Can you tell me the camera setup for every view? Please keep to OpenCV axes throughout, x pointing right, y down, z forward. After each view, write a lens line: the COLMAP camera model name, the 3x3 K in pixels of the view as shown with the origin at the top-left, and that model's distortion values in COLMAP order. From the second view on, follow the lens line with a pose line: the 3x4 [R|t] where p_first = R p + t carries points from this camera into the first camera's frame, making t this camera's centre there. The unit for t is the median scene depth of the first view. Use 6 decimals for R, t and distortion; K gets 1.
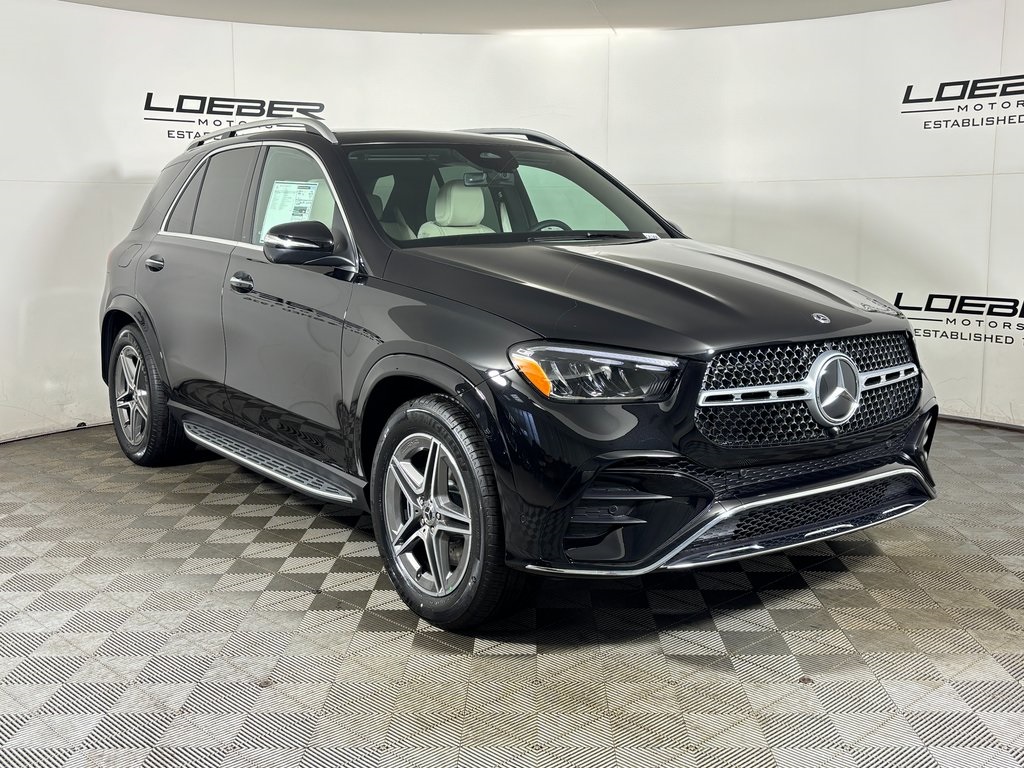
lens RADIAL K [[1112.6, 0, 512.0], [0, 1112.6, 384.0], [0, 0, 1]] dist [0.003228, 0.028148]
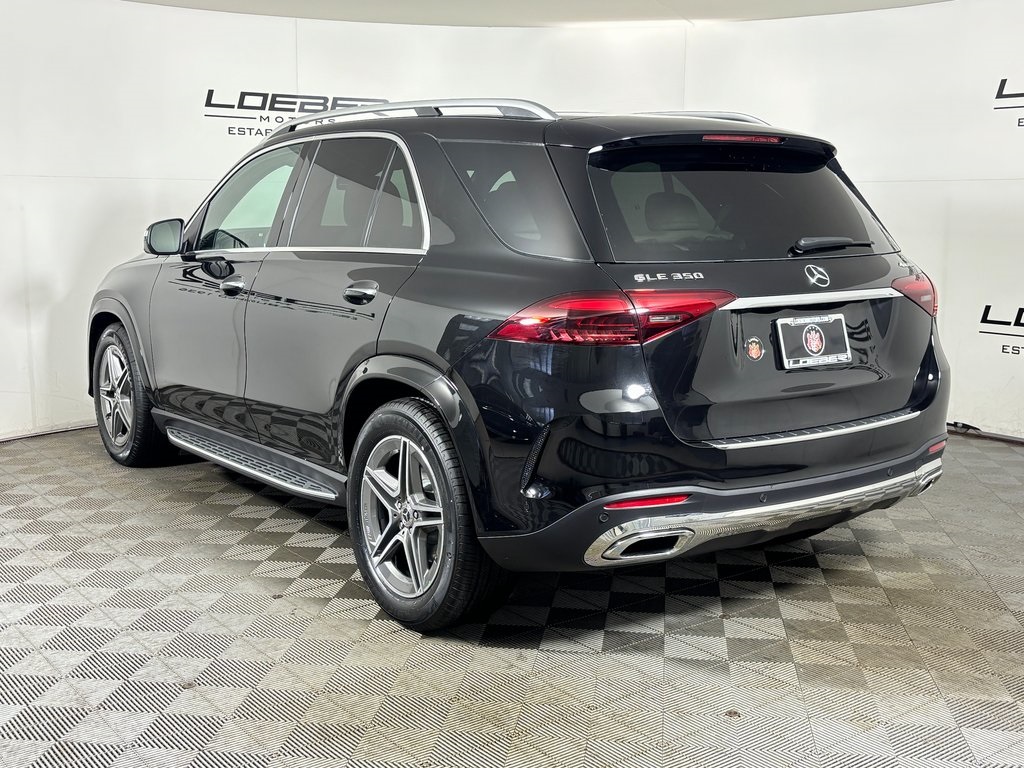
lens RADIAL K [[1165.2, 0, 512.0], [0, 1165.2, 384.0], [0, 0, 1]] dist [0.018595, -0.019775]
pose [[0.993072, 0.027567, -0.114224, 0.123082], [-0.028383, 0.999582, -0.005525, -0.000798], [0.114024, 0.008729, 0.993440, -0.001219]]
